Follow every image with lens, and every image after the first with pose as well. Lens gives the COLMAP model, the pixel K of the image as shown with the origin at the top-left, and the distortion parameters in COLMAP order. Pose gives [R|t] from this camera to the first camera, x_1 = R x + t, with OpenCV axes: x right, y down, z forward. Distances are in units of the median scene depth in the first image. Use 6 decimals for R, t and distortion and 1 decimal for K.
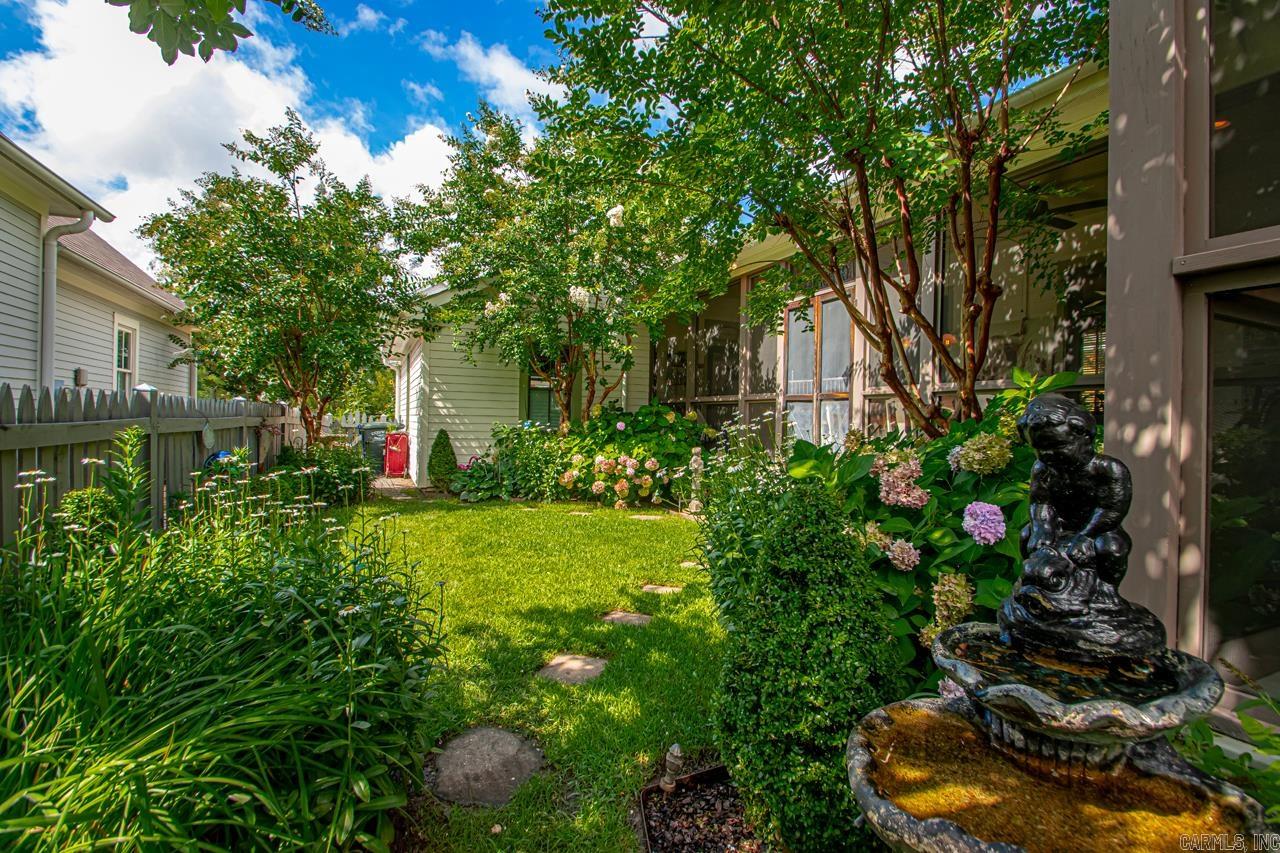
lens RADIAL K [[608.6, 0, 640.0], [0, 608.6, 426.5], [0, 0, 1]] dist [0.000874, -0.000271]
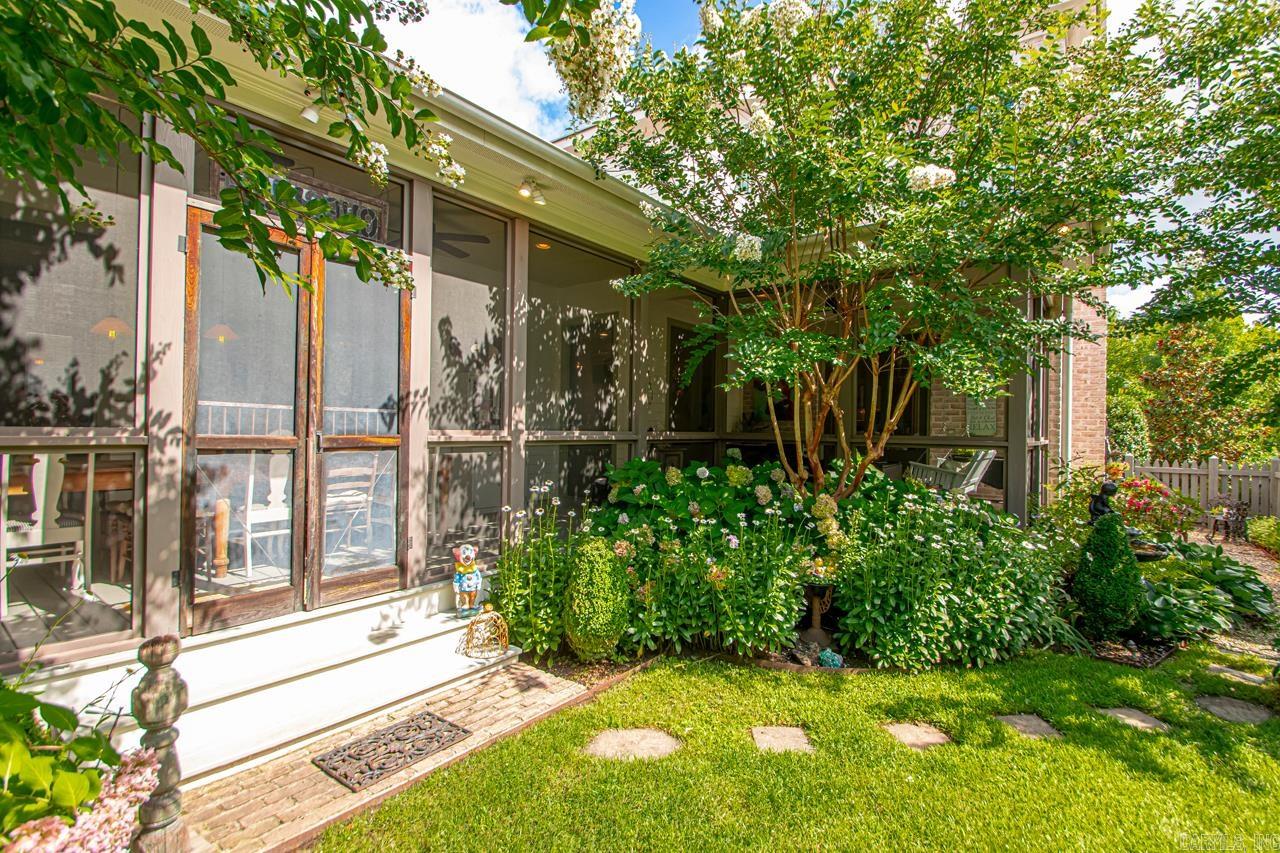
lens RADIAL K [[608.6, 0, 640.0], [0, 608.6, 426.5], [0, 0, 1]] dist [0.000874, -0.000271]
pose [[-0.492667, -0.046755, 0.868961, -0.340080], [-0.032387, 0.998849, 0.035382, -0.113286], [-0.869615, -0.010711, -0.493614, 1.270924]]
